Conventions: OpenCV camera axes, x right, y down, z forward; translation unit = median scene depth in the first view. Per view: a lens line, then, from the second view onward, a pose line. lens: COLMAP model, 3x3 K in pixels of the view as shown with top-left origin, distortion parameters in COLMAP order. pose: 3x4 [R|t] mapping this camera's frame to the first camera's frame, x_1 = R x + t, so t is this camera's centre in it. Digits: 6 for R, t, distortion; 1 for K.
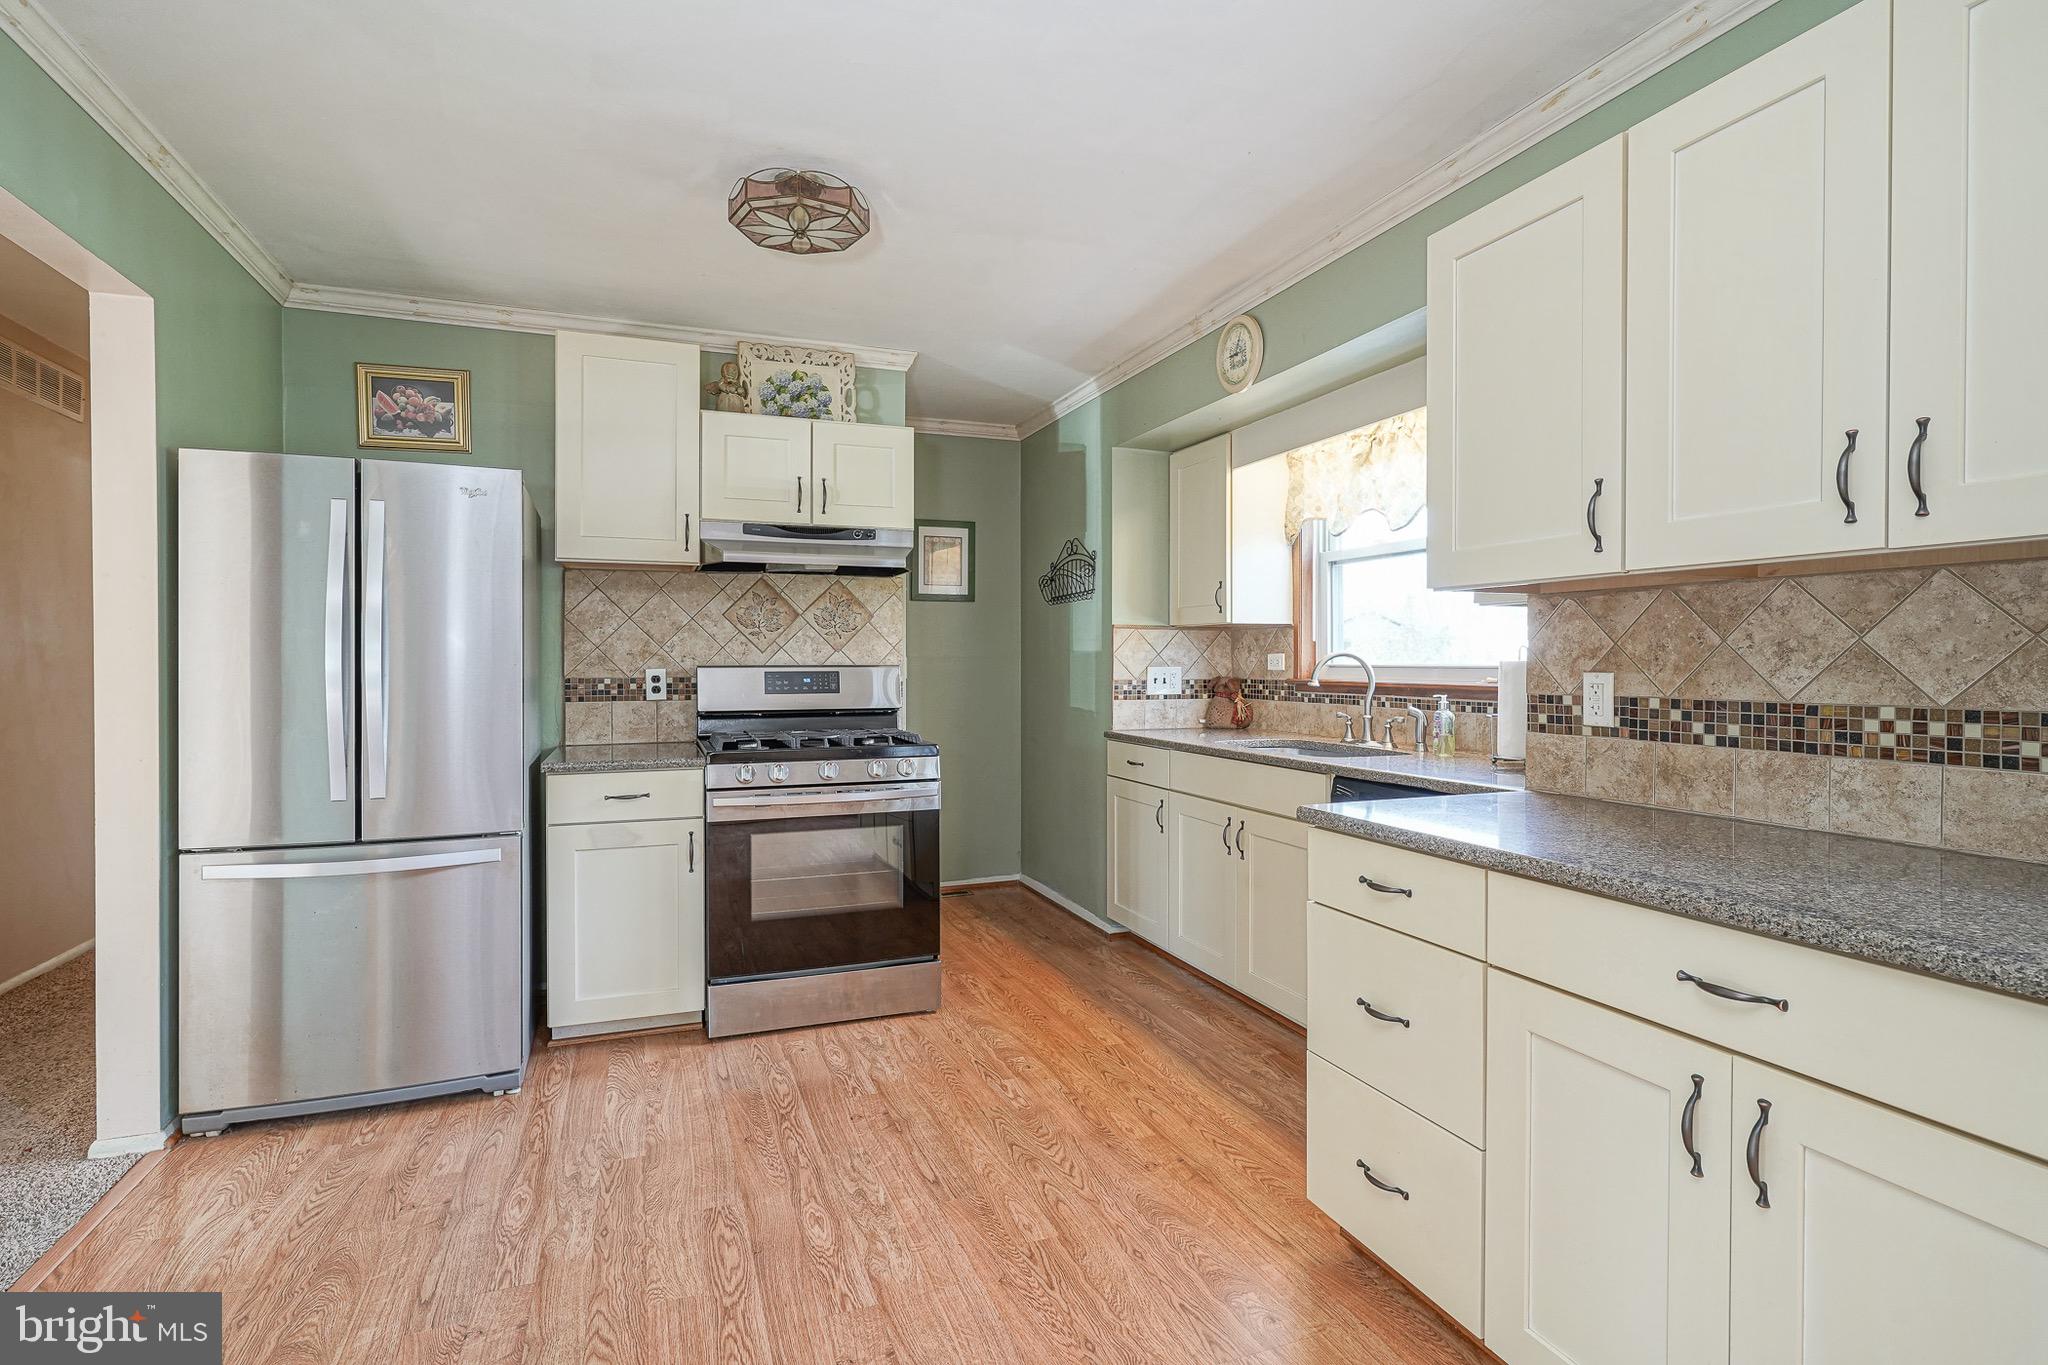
lens RADIAL K [[1006.8, 0, 1024.7], [0, 1006.8, 675.6], [0, 0, 1]] dist [-0.012937, 0.006692]
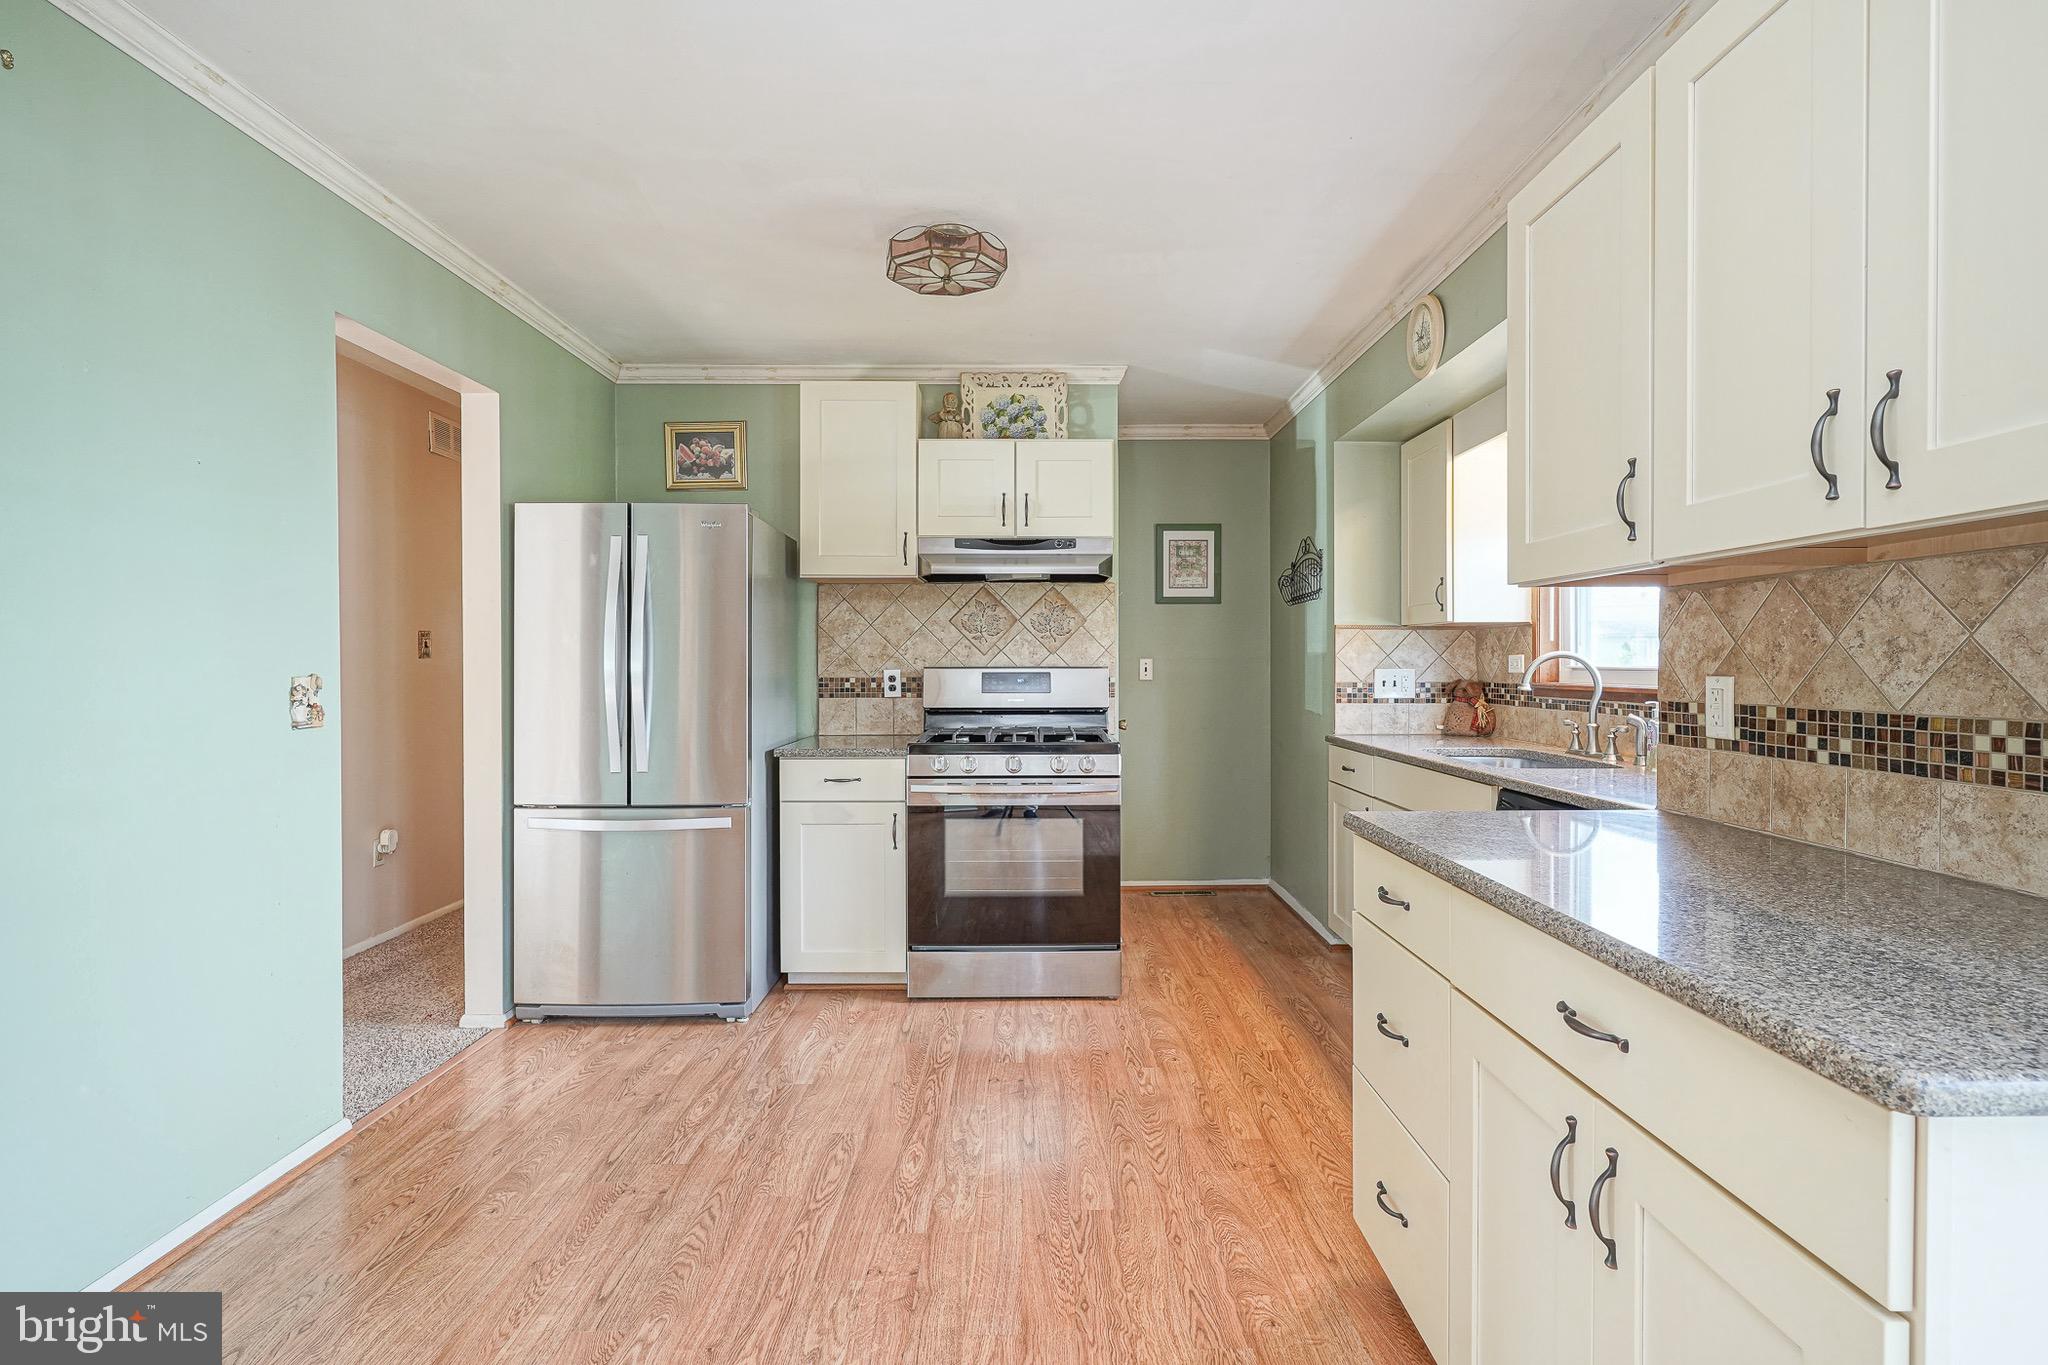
lens RADIAL K [[1006.8, 0, 1024.7], [0, 1006.8, 675.6], [0, 0, 1]] dist [-0.012937, 0.006692]
pose [[0.937323, 0.004392, -0.348433, 0.206467], [-0.004913, 0.999988, -0.000612, -0.000103], [0.348427, 0.002286, 0.937333, -0.012606]]
